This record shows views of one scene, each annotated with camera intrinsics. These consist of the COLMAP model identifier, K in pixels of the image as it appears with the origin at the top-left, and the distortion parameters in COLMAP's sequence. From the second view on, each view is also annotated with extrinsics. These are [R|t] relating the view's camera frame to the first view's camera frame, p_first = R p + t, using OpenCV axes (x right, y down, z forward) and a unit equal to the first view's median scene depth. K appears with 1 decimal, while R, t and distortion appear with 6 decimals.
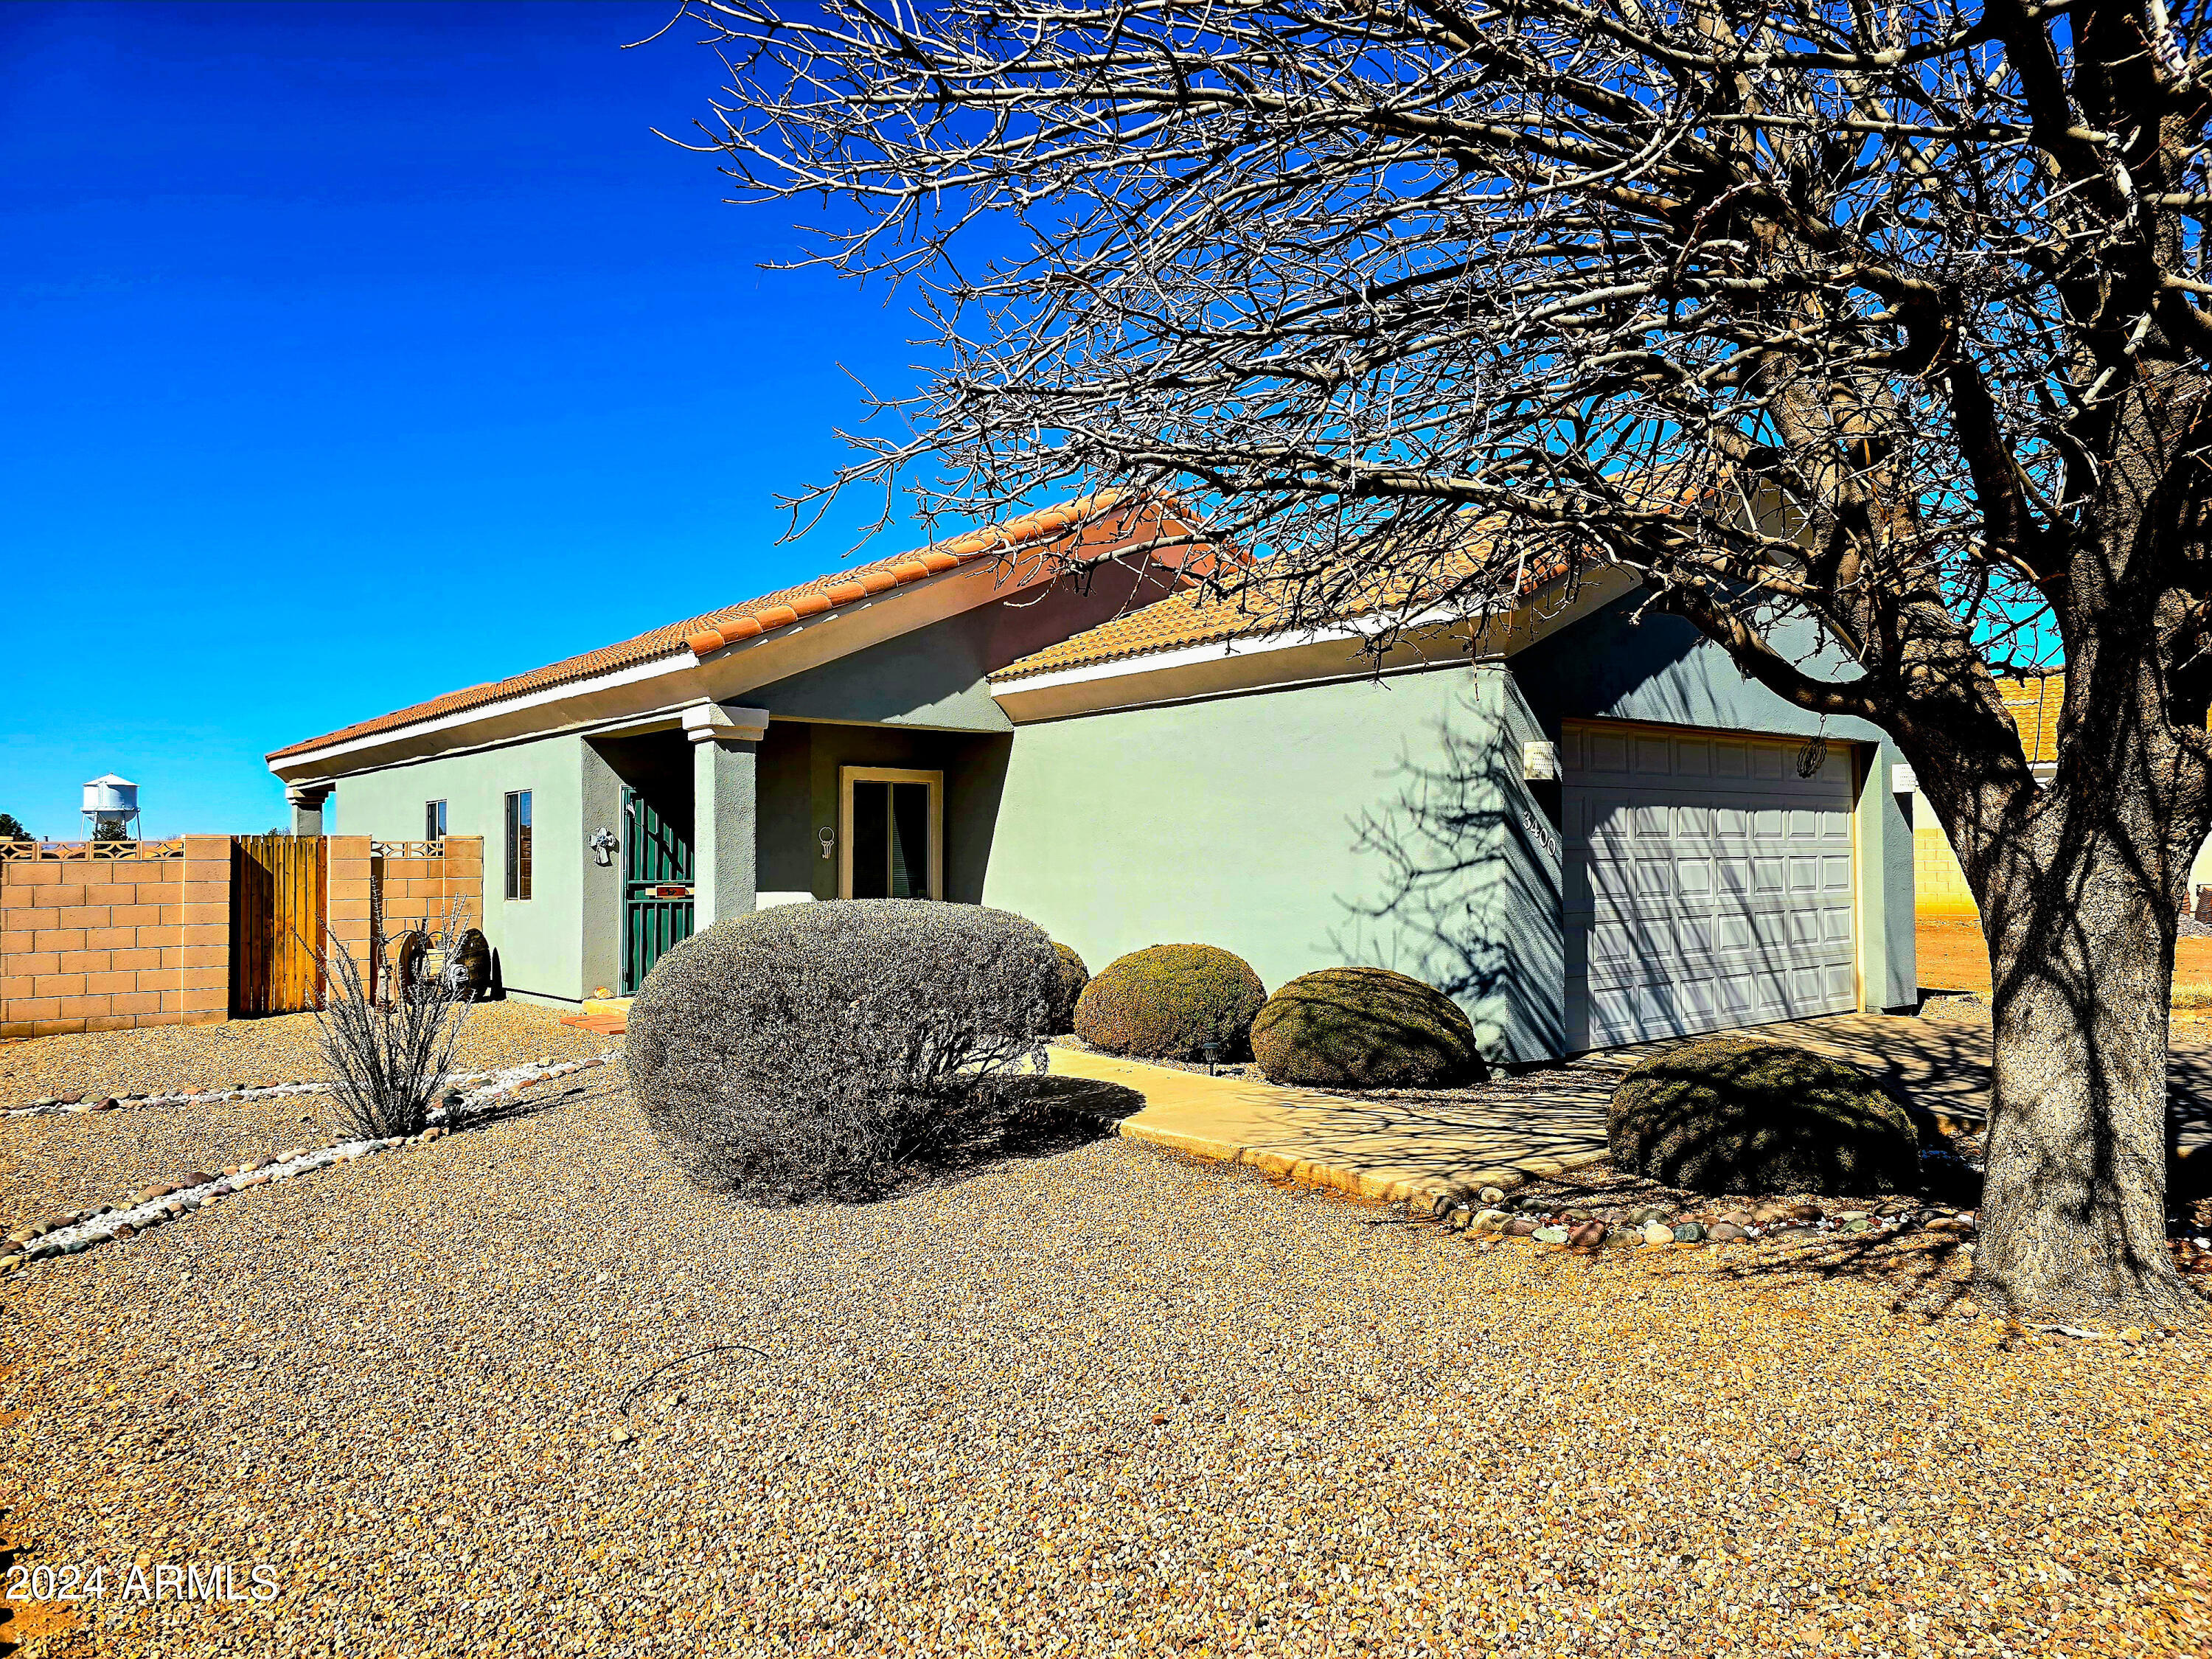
lens RADIAL K [[1507.1, 0, 1123.7], [0, 1507.1, 813.5], [0, 0, 1]] dist [0.052129, -0.013210]
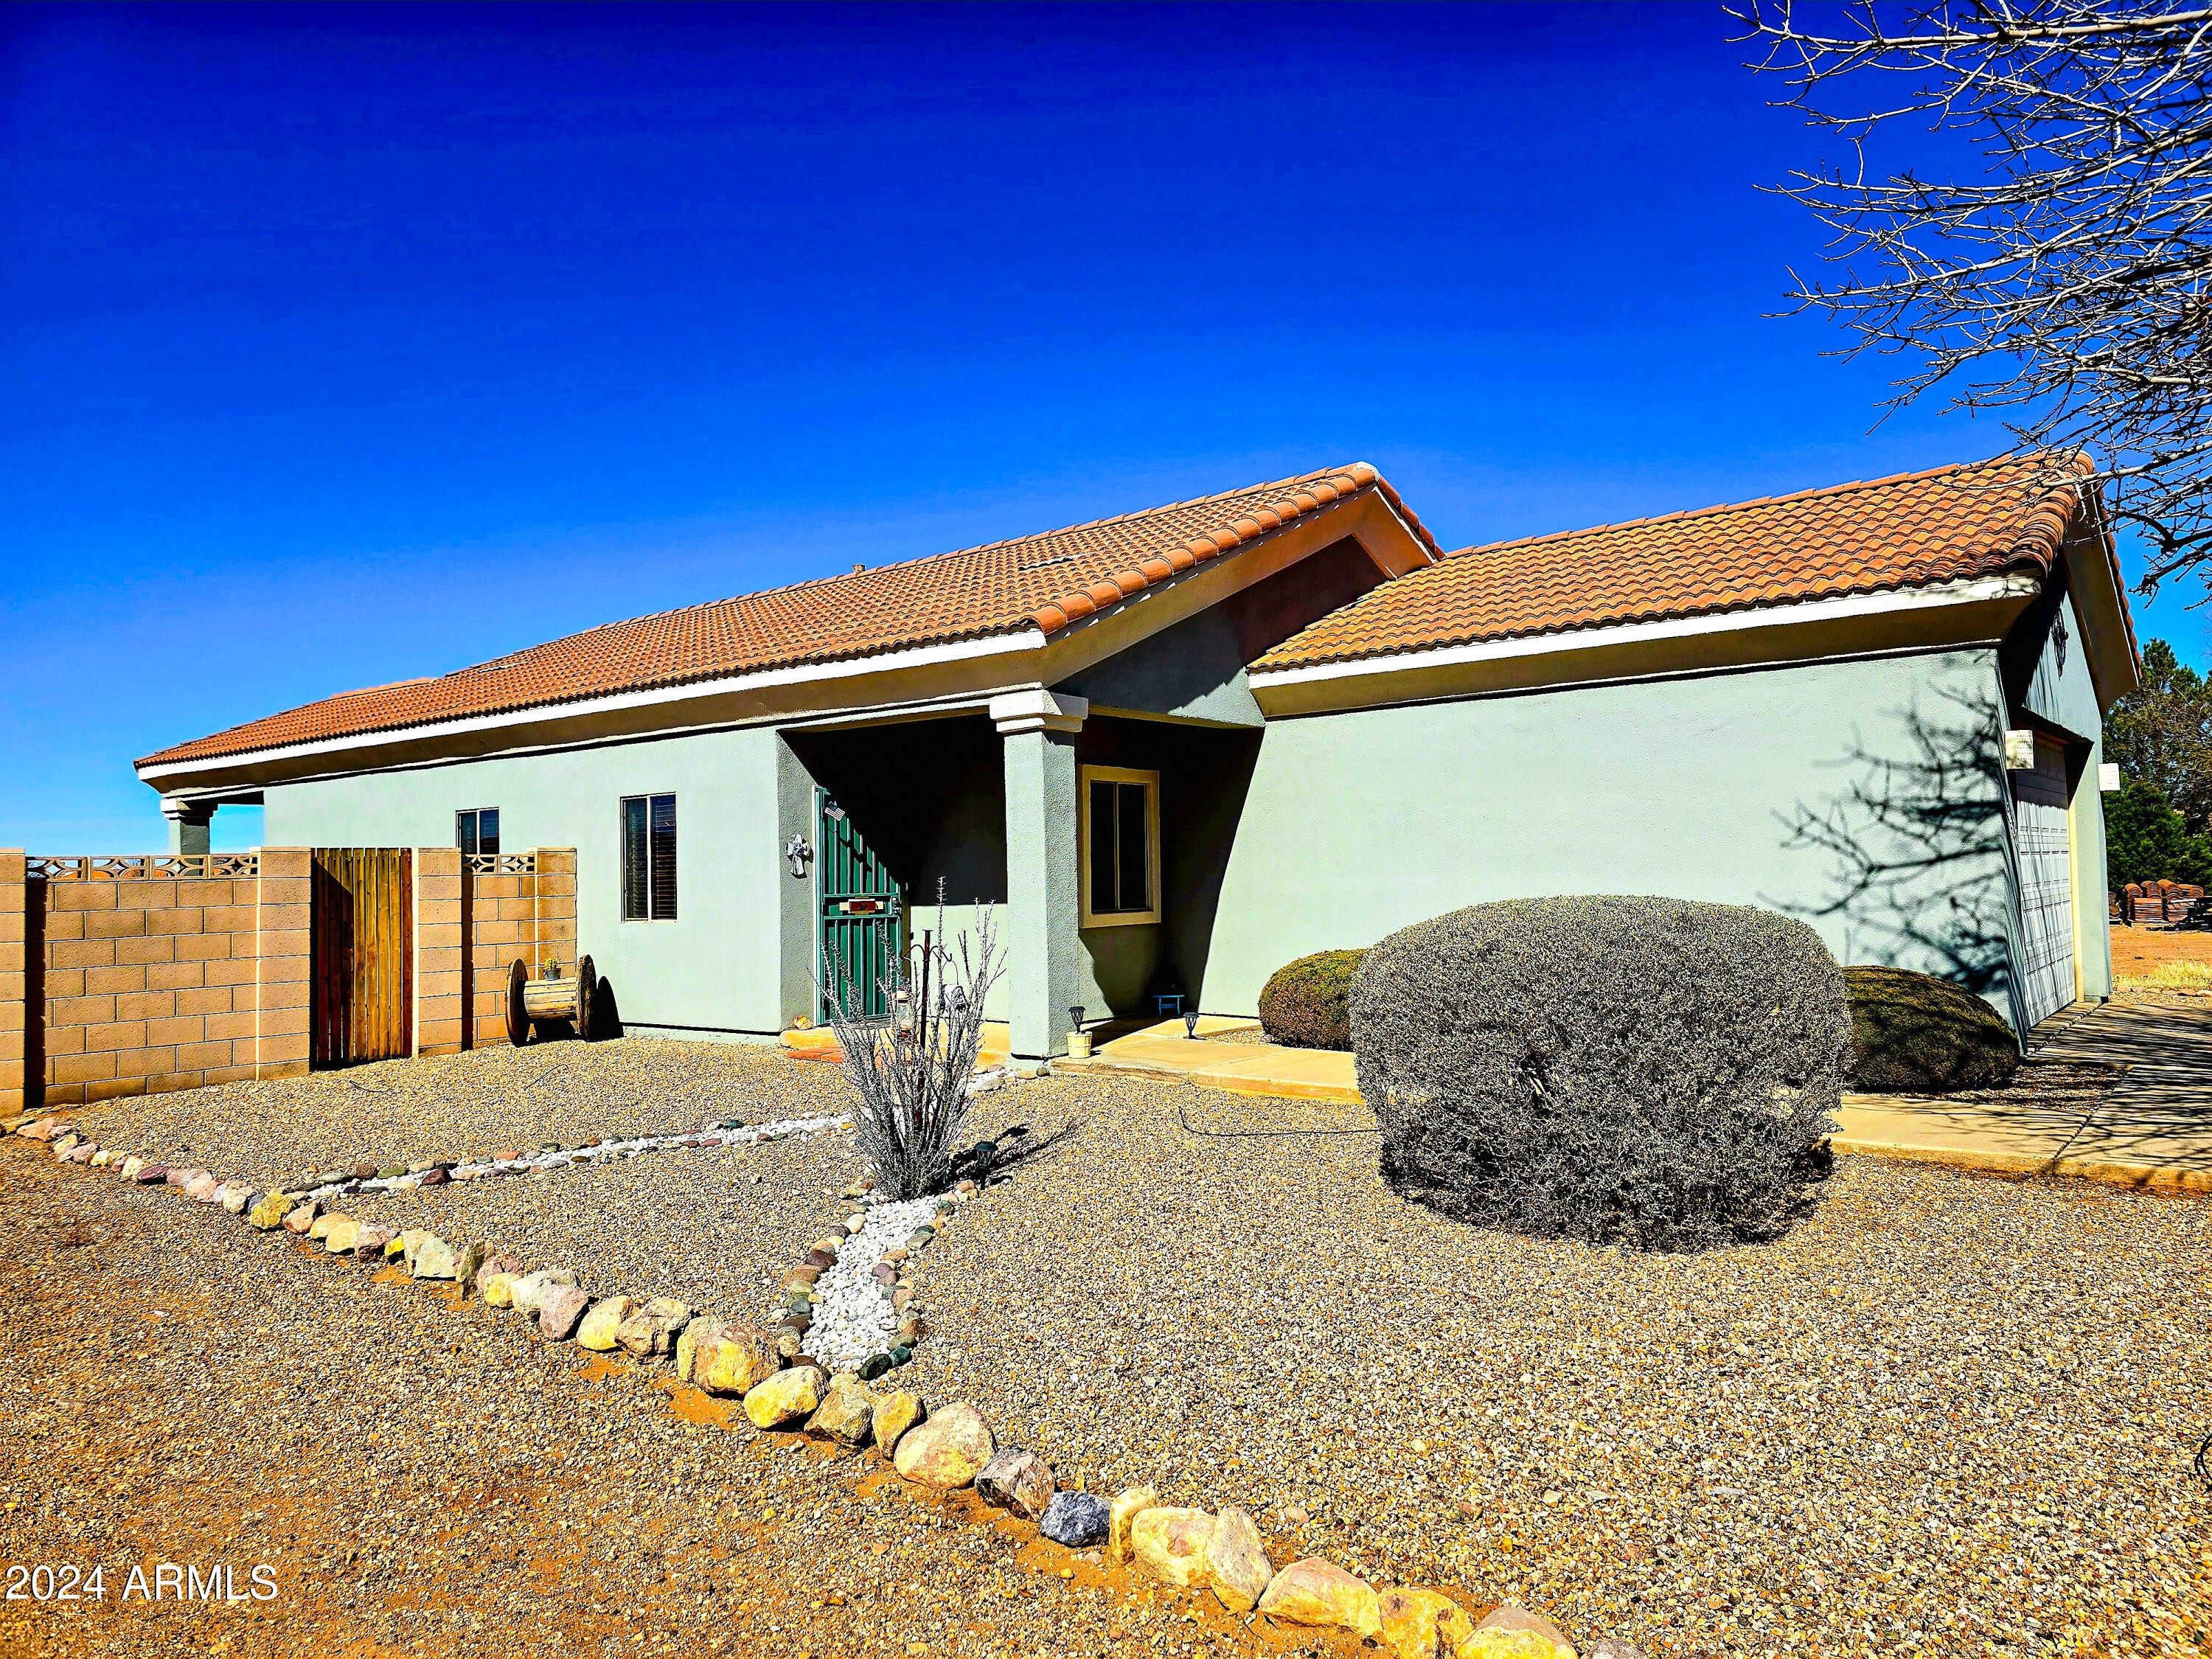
lens RADIAL K [[1507.1, 0, 1115.0], [0, 1507.1, 817.0], [0, 0, 1]] dist [0.052129, -0.013210]
pose [[0.977908, -0.004662, 0.208983, -0.434195], [0.007268, 0.999905, -0.011703, 0.013353], [-0.208909, 0.012964, 0.977849, 0.133010]]
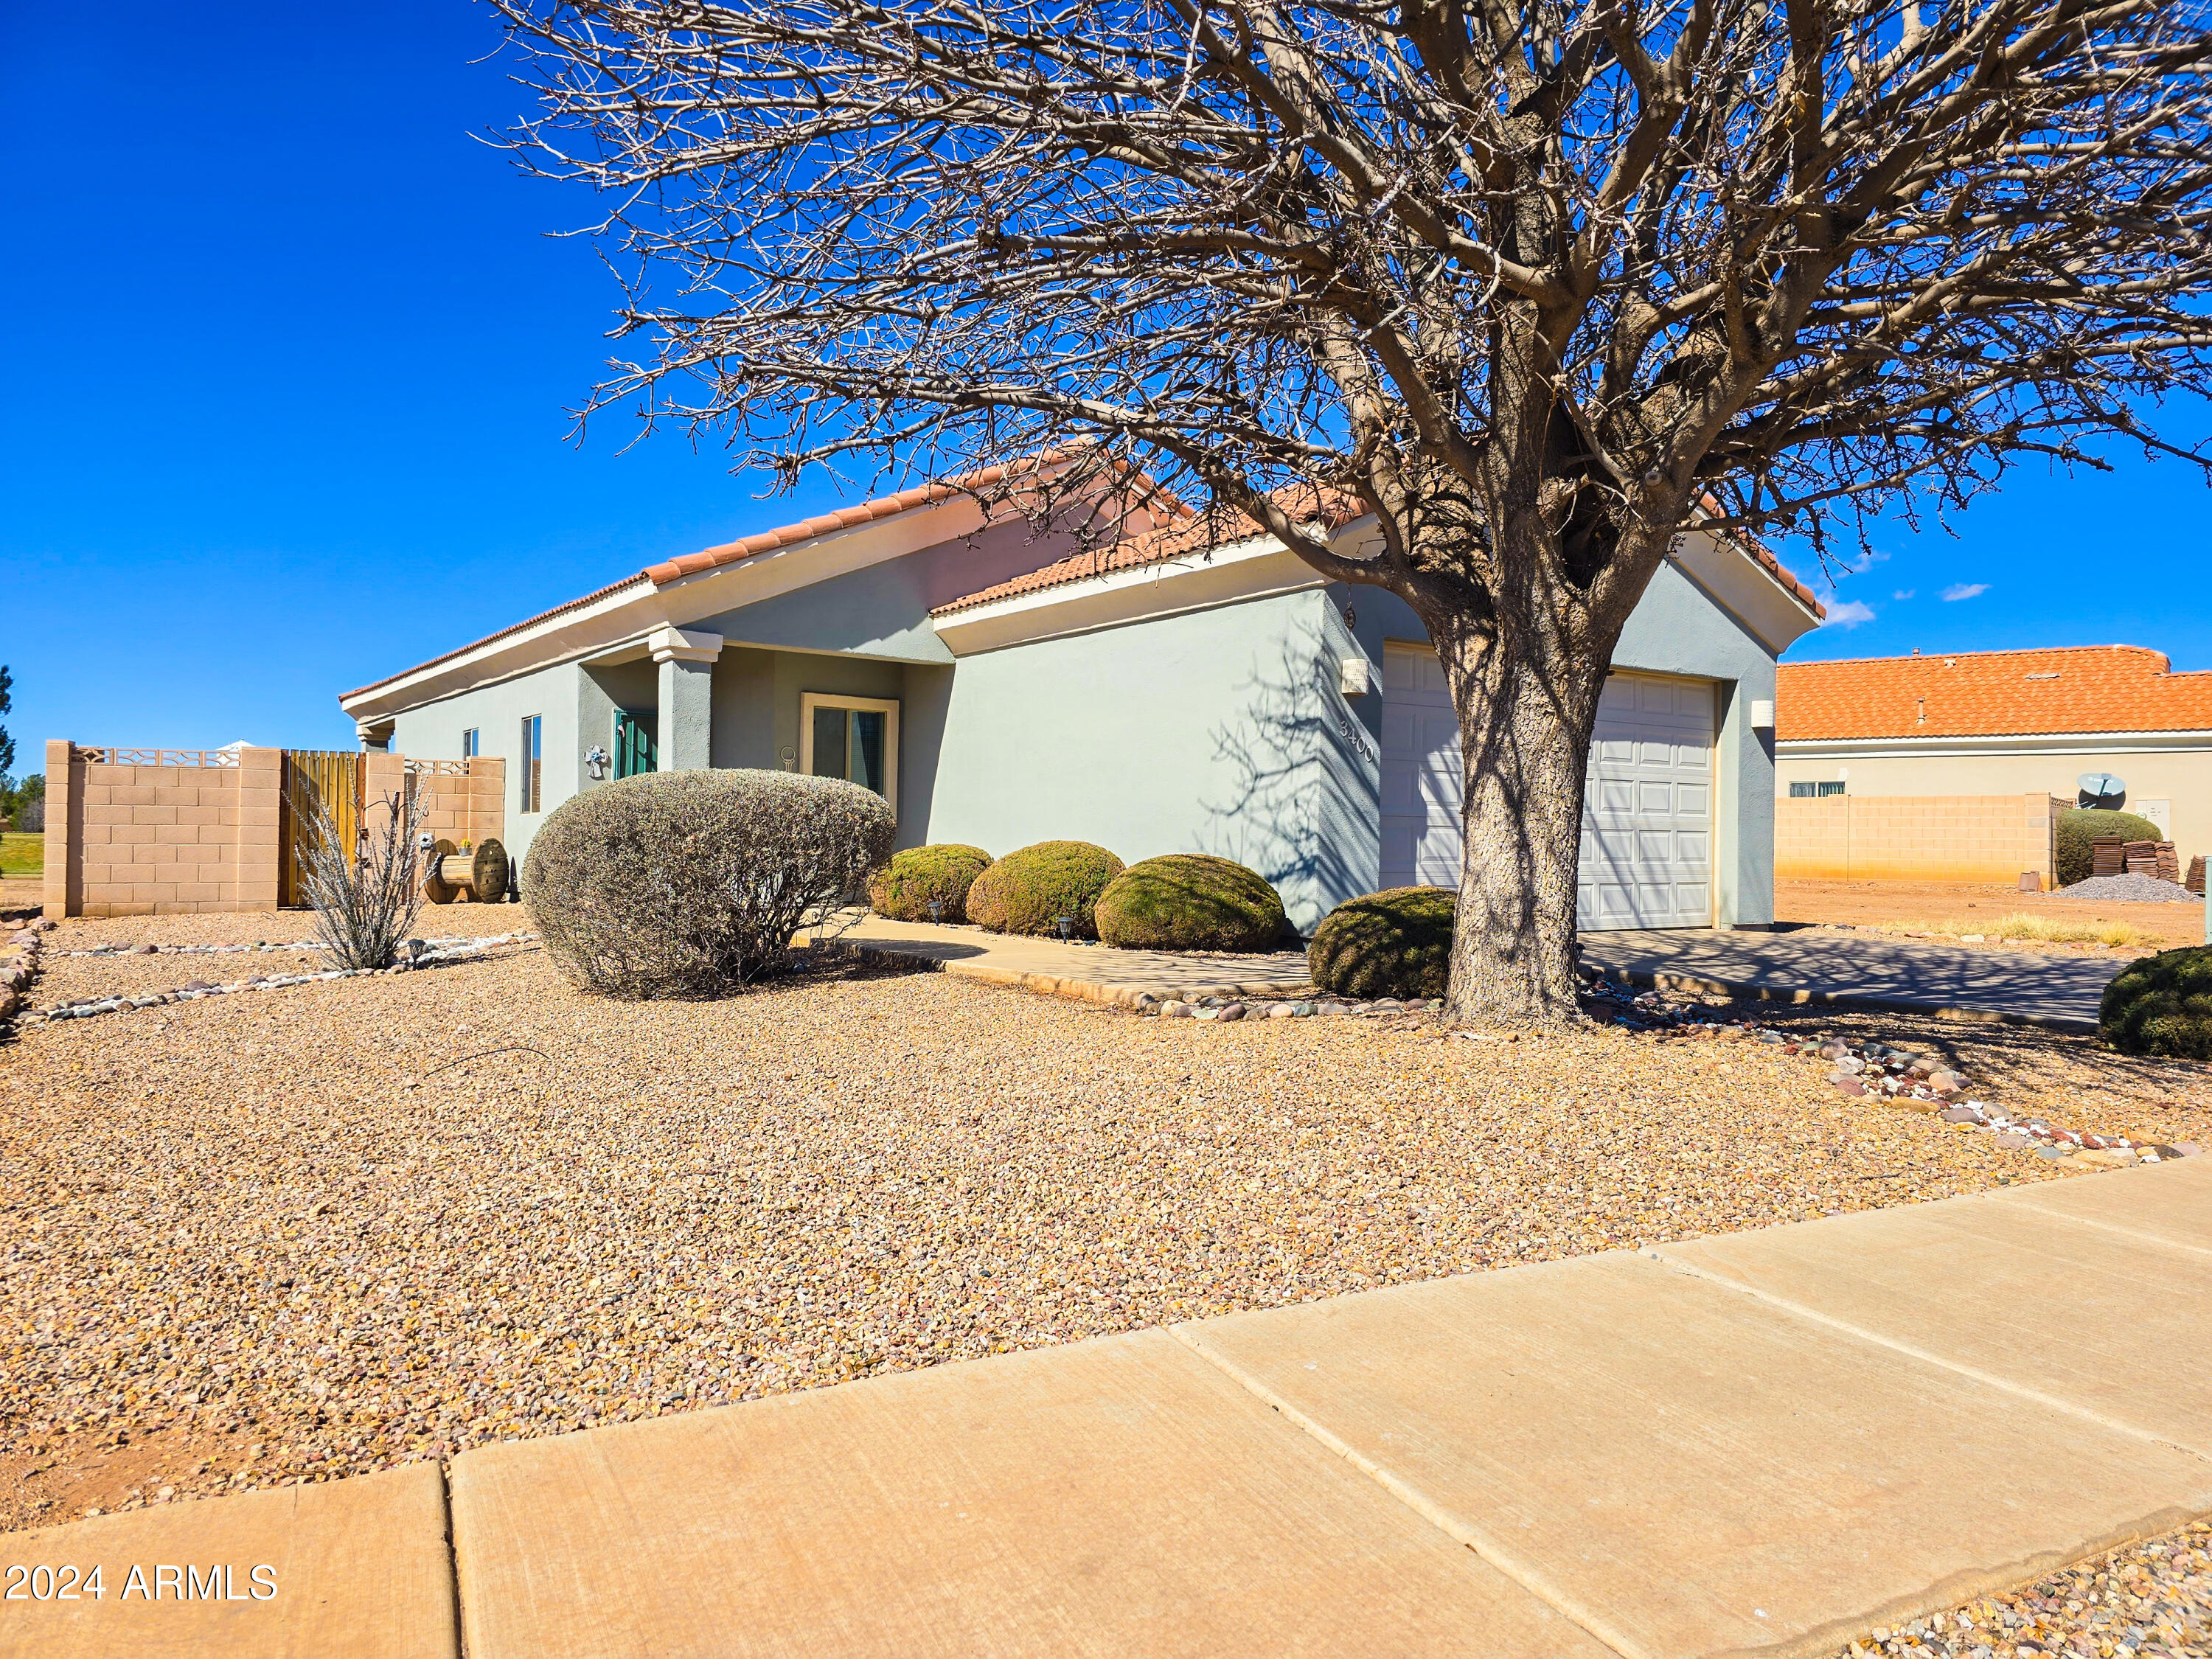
lens RADIAL K [[1507.1, 0, 1117.9], [0, 1507.1, 811.2], [0, 0, 1]] dist [0.052129, -0.013210]
pose [[0.997748, 0.017262, -0.064815, 0.145450], [-0.016606, 0.999805, 0.010649, 0.049836], [0.064986, -0.009548, 0.997840, -0.122570]]
